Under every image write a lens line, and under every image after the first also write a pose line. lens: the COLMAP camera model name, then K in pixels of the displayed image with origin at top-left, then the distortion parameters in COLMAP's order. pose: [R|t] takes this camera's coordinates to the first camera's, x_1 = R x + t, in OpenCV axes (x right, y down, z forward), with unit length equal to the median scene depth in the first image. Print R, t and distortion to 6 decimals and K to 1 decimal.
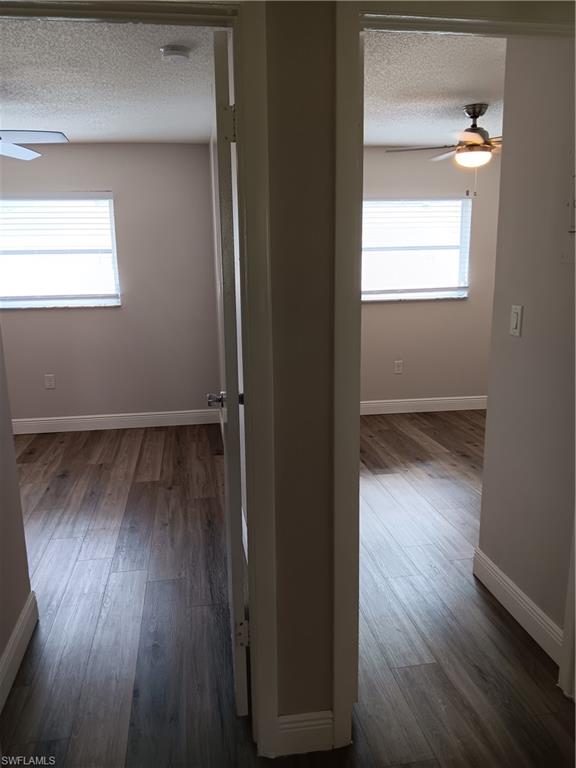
lens RADIAL K [[597.0, 0, 290.1], [0, 597.0, 384.8], [0, 0, 1]] dist [0.009379, -0.000396]
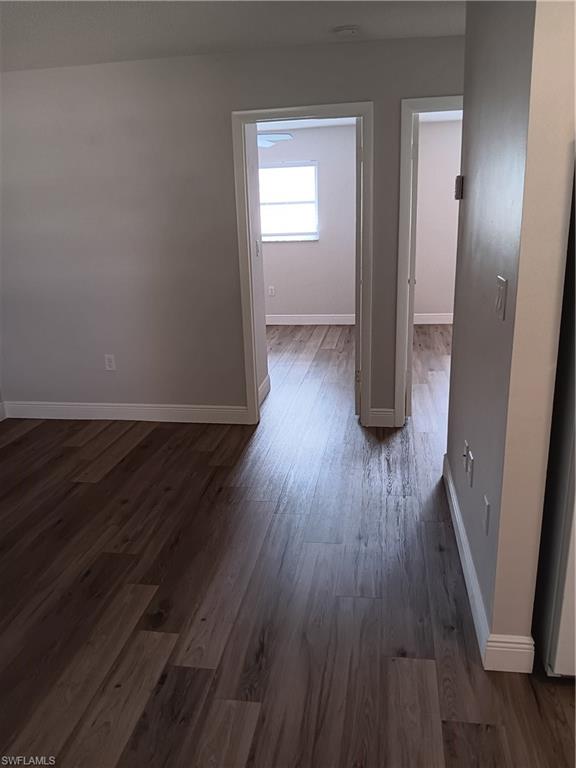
lens RADIAL K [[597.0, 0, 287.5], [0, 597.0, 386.3], [0, 0, 1]] dist [0.009379, -0.000396]
pose [[0.947803, 0.080094, -0.308632, 0.163599], [-0.046628, 0.992348, 0.114334, 0.075482], [0.315428, -0.093975, 0.944285, -0.569175]]
